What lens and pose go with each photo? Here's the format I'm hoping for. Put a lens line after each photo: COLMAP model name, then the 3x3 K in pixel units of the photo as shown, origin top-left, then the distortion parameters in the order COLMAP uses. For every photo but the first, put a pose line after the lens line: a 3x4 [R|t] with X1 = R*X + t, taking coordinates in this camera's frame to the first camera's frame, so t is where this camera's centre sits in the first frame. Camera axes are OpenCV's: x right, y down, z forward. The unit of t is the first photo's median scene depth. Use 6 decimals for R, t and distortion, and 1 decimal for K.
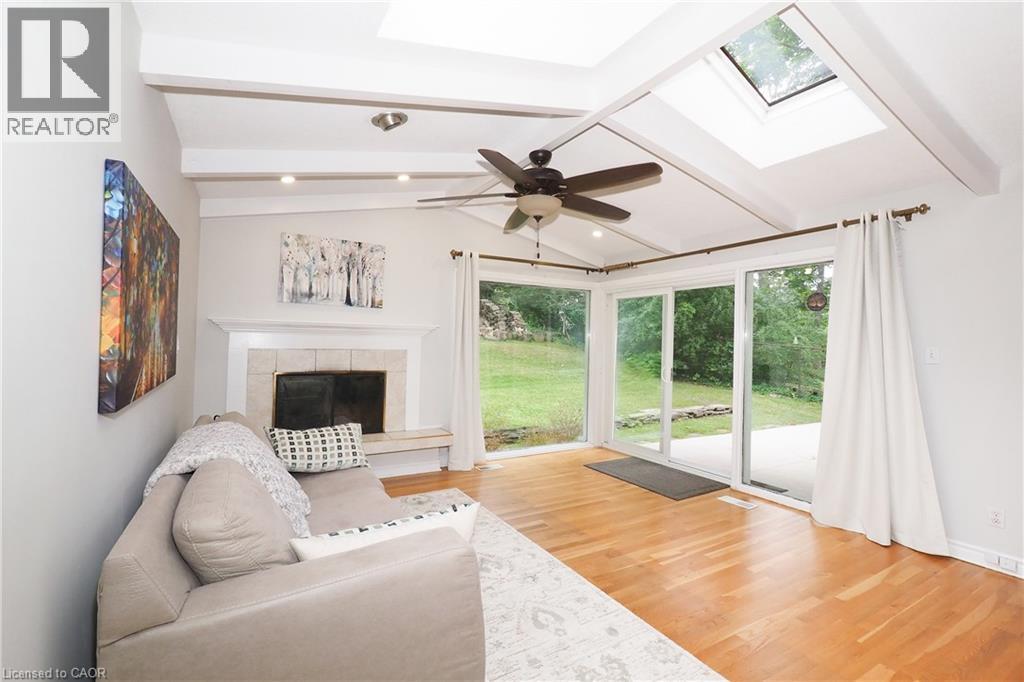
lens RADIAL K [[463.1, 0, 512.0], [0, 463.1, 341.0], [0, 0, 1]] dist [-0.001979, 0.000071]
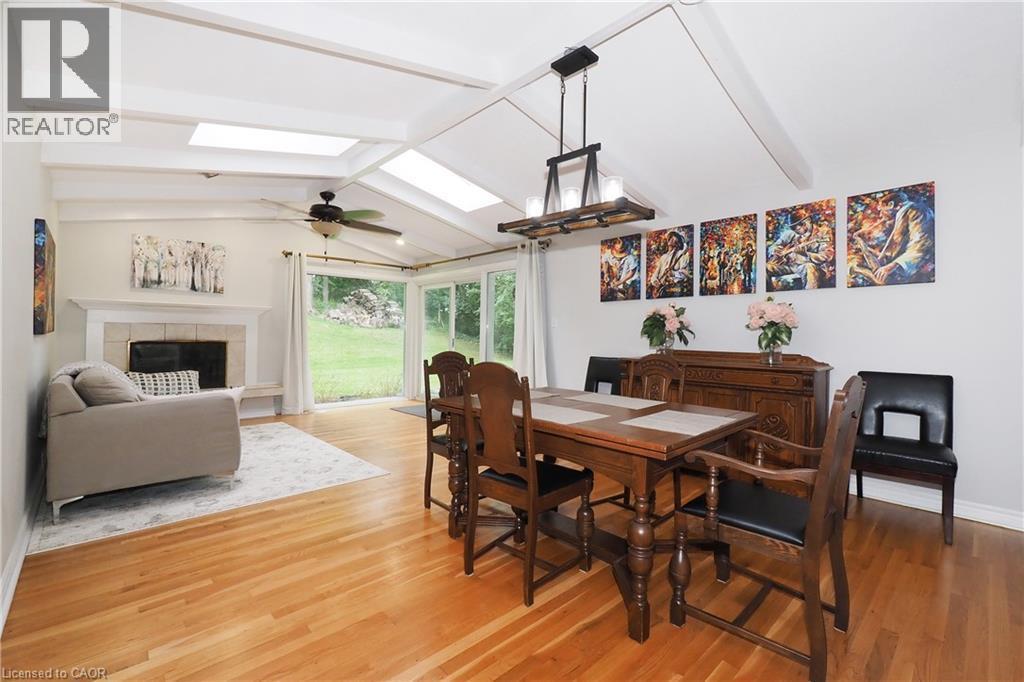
lens RADIAL K [[452.3, 0, 512.9], [0, 452.3, 338.6], [0, 0, 1]] dist [0.001347, 0.000287]
pose [[0.974072, -0.007885, 0.226101, 0.238889], [0.004506, 0.999870, 0.015458, 0.043277], [-0.226194, -0.014038, 0.973981, -0.459633]]
